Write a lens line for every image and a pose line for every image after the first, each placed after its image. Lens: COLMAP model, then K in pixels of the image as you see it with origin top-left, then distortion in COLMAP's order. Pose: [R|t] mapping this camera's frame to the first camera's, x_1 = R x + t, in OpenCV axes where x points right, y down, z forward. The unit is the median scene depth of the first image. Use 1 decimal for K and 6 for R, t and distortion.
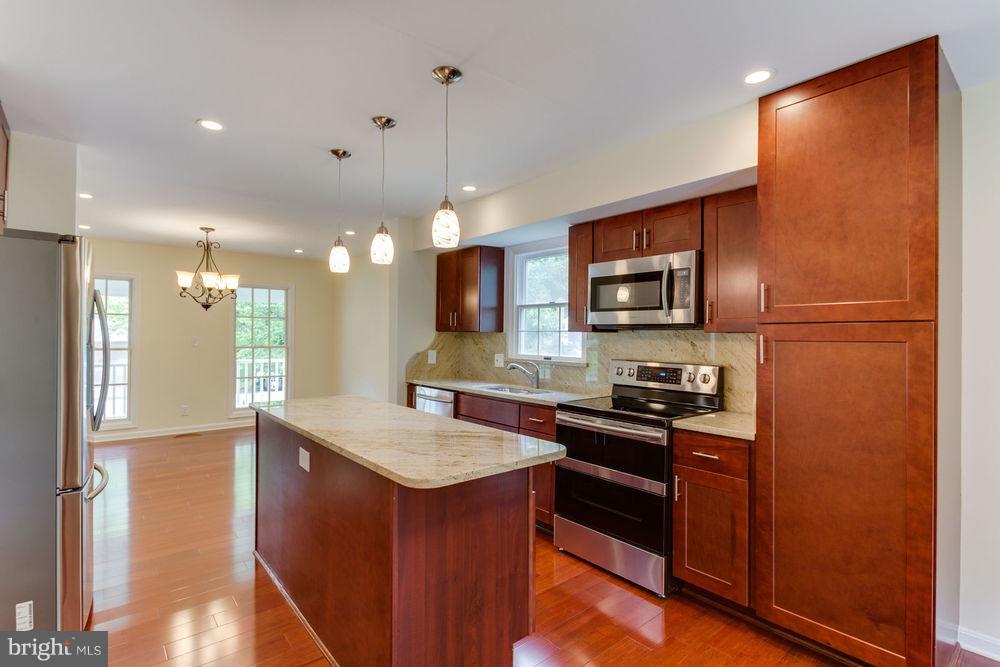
lens RADIAL K [[476.5, 0, 496.9], [0, 476.5, 336.2], [0, 0, 1]] dist [0.004576, 0.000422]
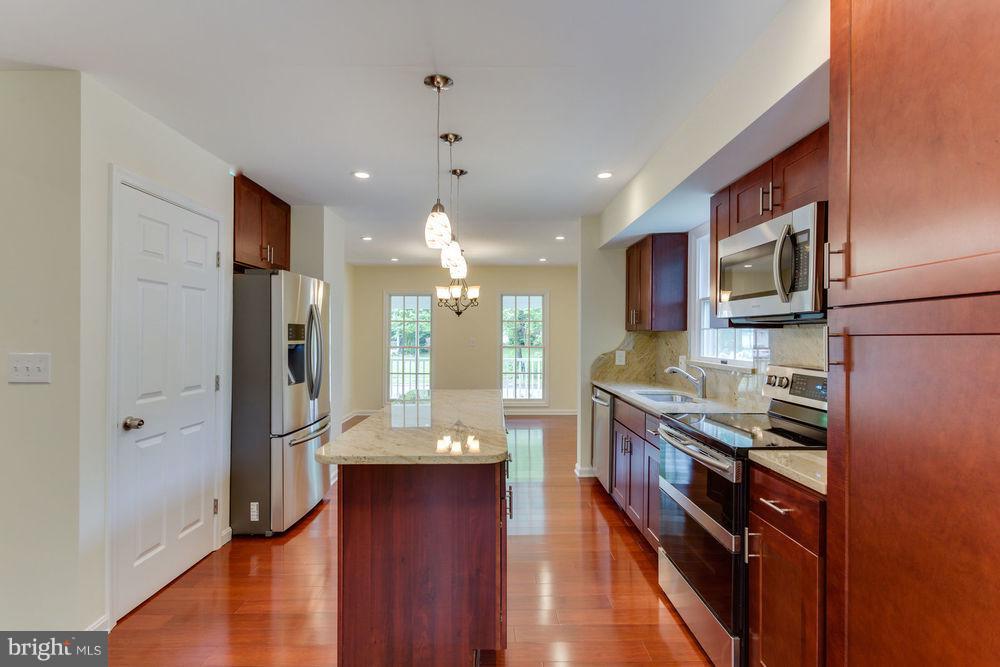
lens RADIAL K [[479.5, 0, 499.8], [0, 479.5, 339.6], [0, 0, 1]] dist [0.002805, 0.000270]
pose [[0.777346, -0.001993, -0.629071, 0.402403], [0.002599, 0.999997, 0.000044, 0.009210], [0.629068, -0.001670, 0.777348, 0.161256]]
